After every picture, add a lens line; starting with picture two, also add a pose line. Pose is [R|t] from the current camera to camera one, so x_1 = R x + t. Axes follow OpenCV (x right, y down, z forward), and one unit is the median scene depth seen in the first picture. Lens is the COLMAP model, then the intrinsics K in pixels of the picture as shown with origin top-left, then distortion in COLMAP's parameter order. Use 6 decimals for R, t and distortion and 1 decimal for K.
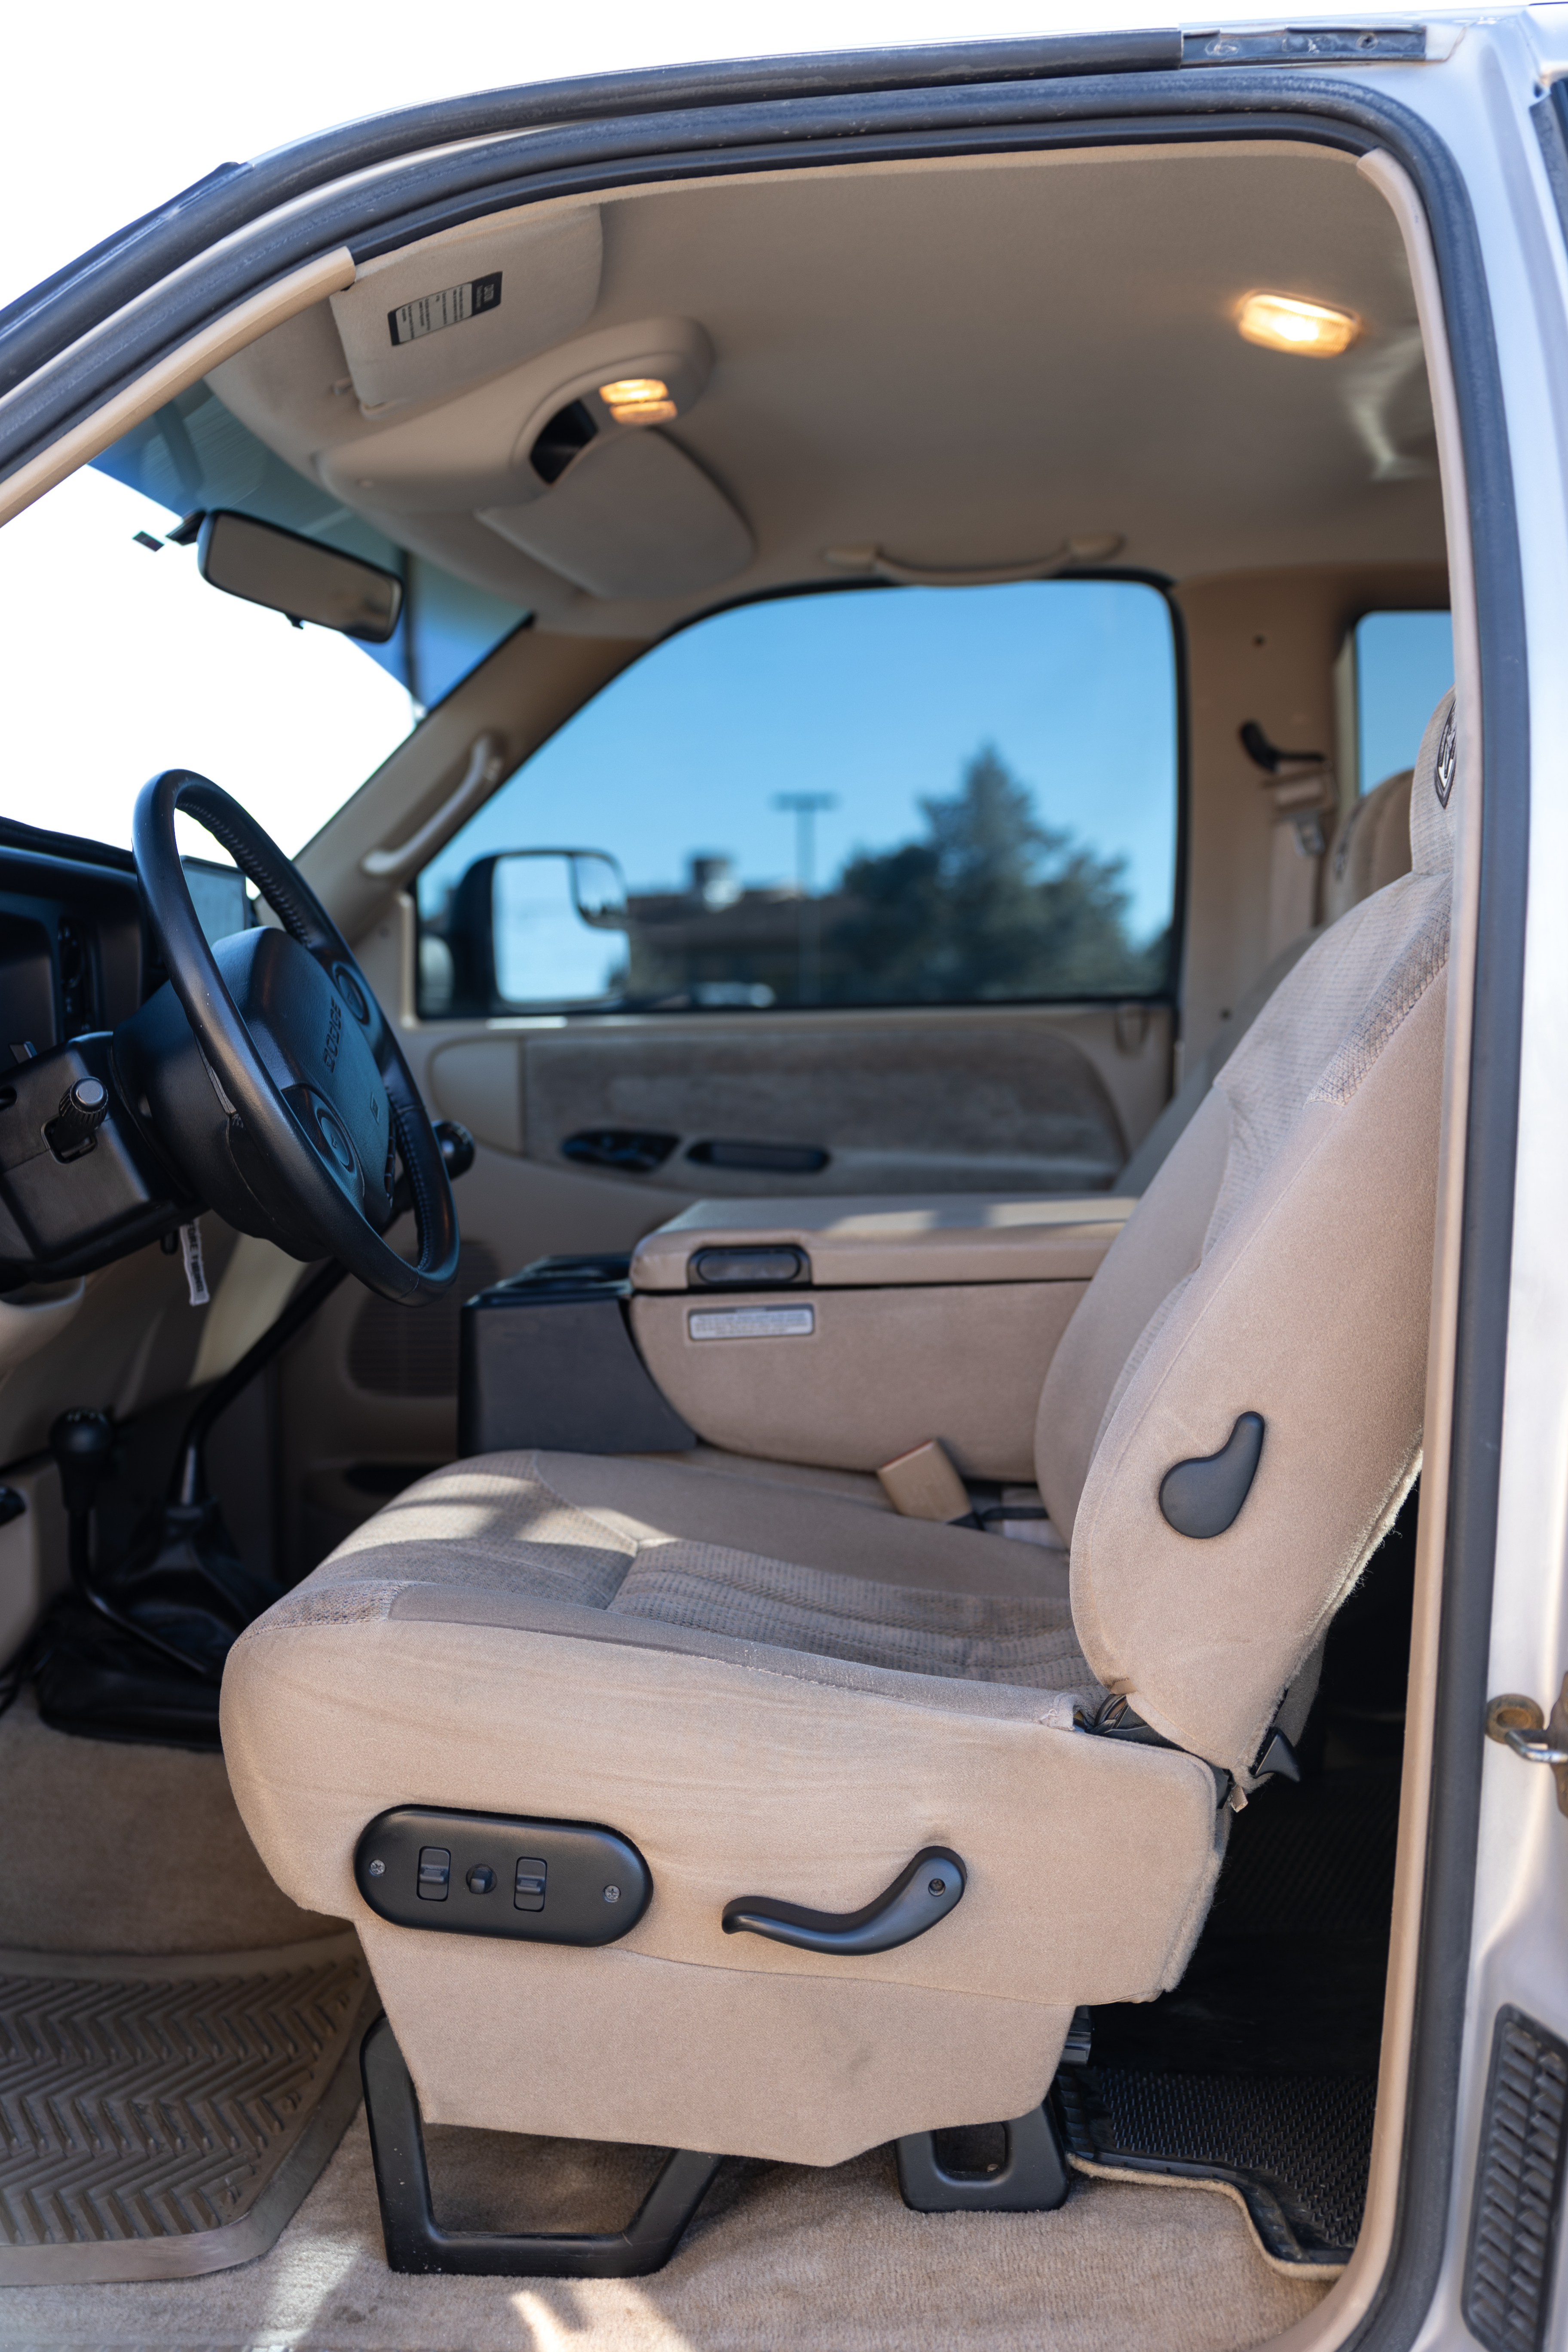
lens RADIAL K [[2692.3, 0, 880.2], [0, 2692.3, 1183.0], [0, 0, 1]] dist [0.109462, -0.278071]
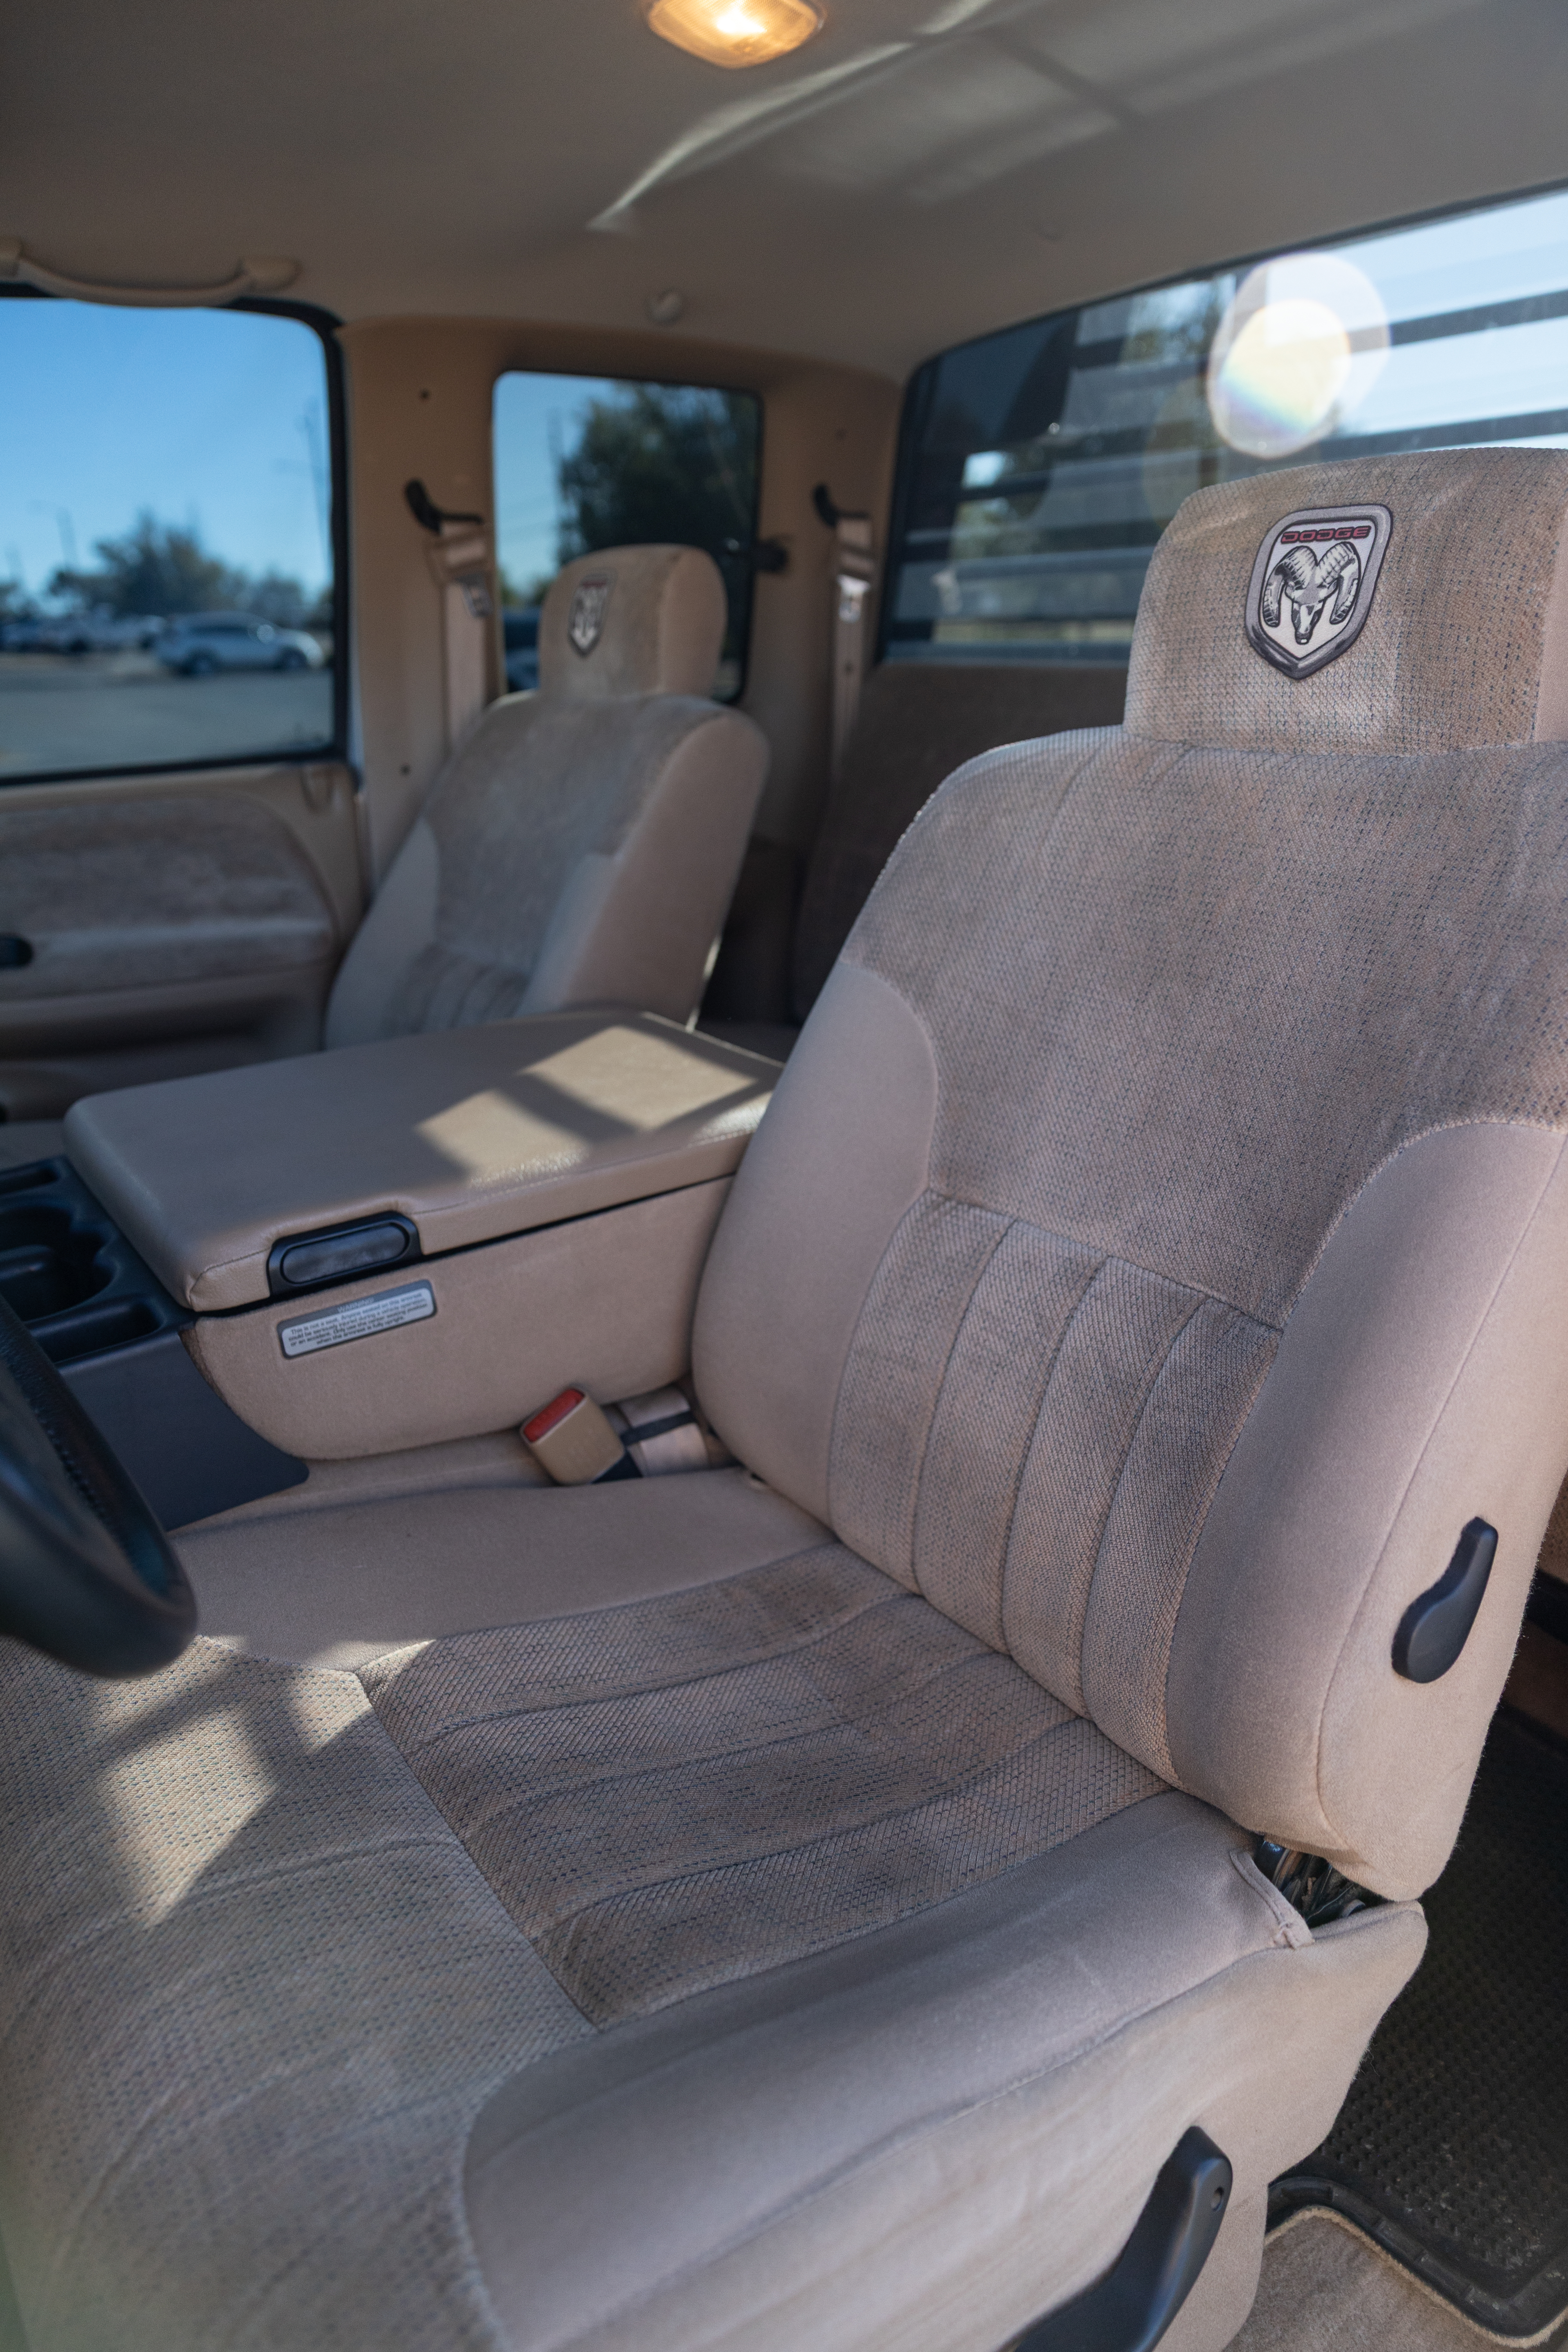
lens RADIAL K [[1595.4, 0, 828.6], [0, 1595.4, 1173.1], [0, 0, 1]] dist [0.022875, -0.006106]
pose [[0.799156, -0.206219, 0.564645, -0.197172], [0.050530, 0.959036, 0.278741, -0.116257], [-0.598997, -0.194226, 0.776839, 0.554996]]
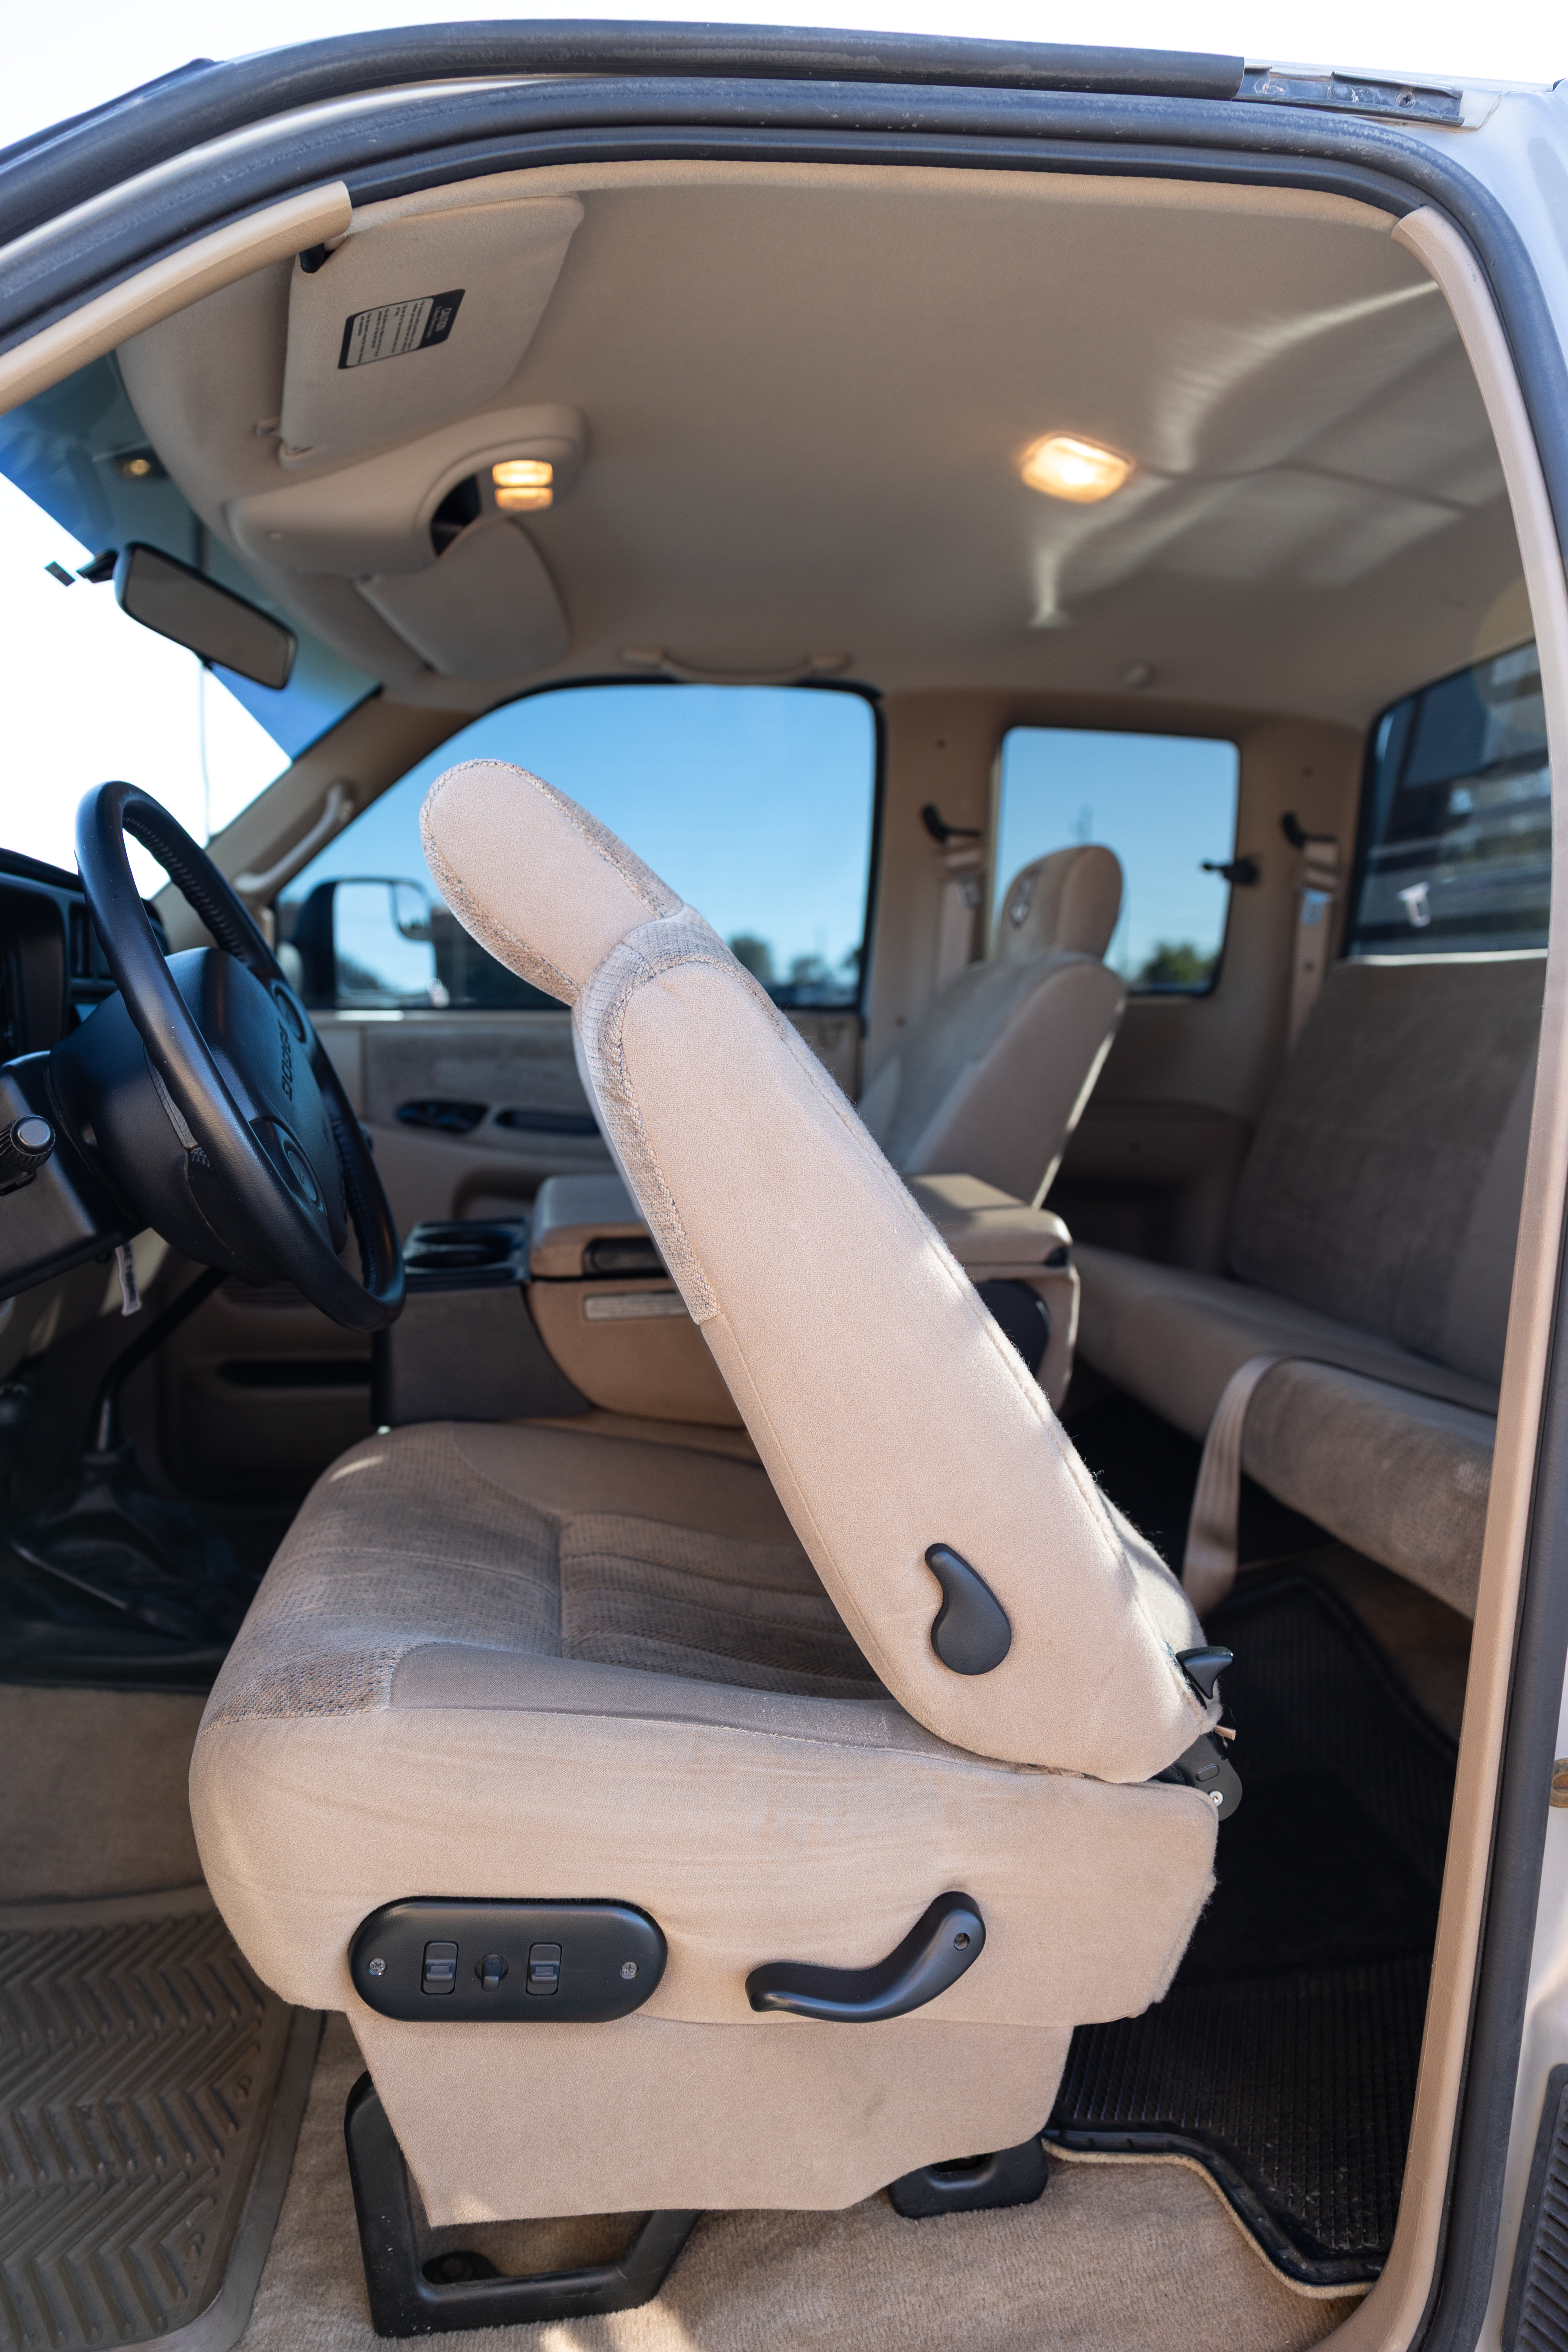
lens RADIAL K [[1595.4, 0, 828.6], [0, 1595.4, 1173.1], [0, 0, 1]] dist [0.022875, -0.006106]
pose [[0.978433, 0.002844, 0.206546, -0.110389], [-0.013426, 0.998667, 0.049849, -0.038581], [-0.206129, -0.051547, 0.977166, 0.327111]]
